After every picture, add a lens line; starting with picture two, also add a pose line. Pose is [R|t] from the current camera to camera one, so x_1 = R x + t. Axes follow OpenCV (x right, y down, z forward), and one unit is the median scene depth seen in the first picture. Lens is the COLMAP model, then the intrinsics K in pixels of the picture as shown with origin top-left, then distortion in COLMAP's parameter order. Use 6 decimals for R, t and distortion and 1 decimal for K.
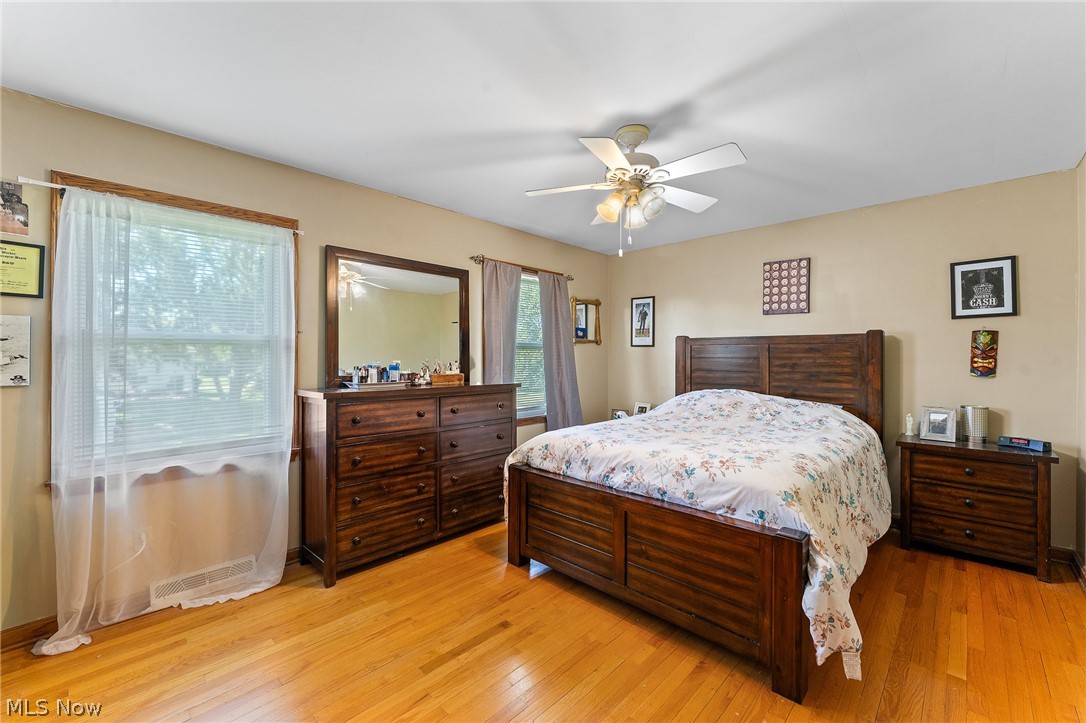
lens RADIAL K [[436.6, 0, 541.4], [0, 436.6, 356.1], [0, 0, 1]] dist [-0.011765, -0.000188]
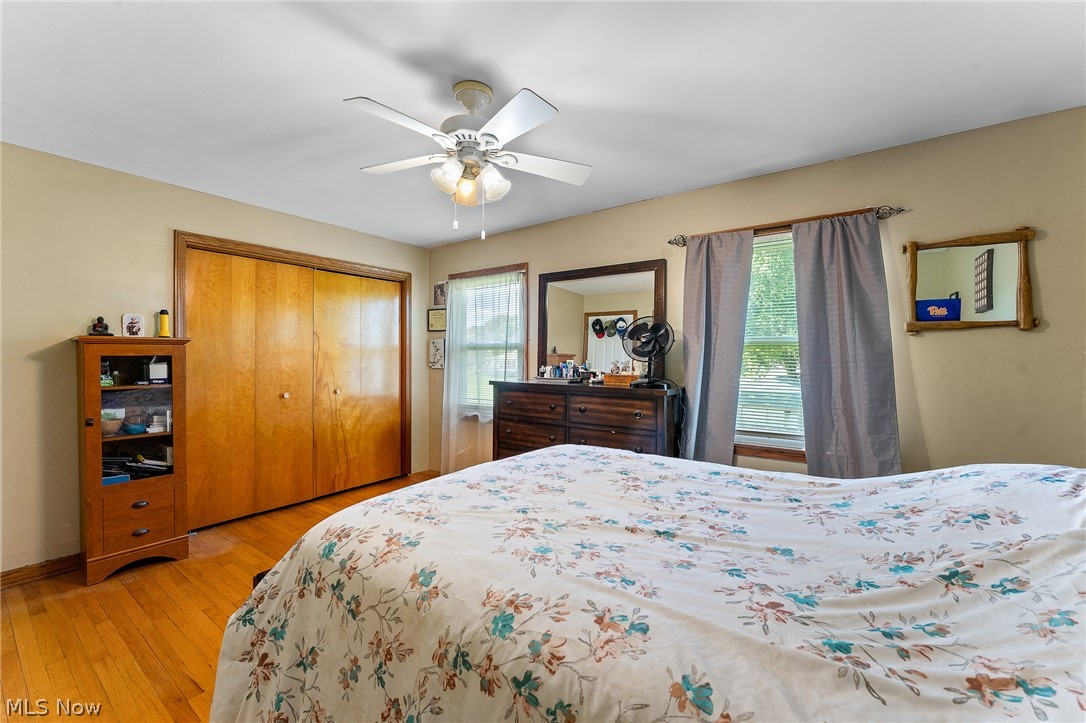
lens RADIAL K [[436.6, 0, 541.5], [0, 436.6, 360.6], [0, 0, 1]] dist [-0.011765, -0.000188]
pose [[0.140946, 0.008503, -0.989981, 0.669873], [-0.001644, 0.999964, 0.008355, 0.001531], [0.990016, 0.000450, 0.140955, 0.635727]]
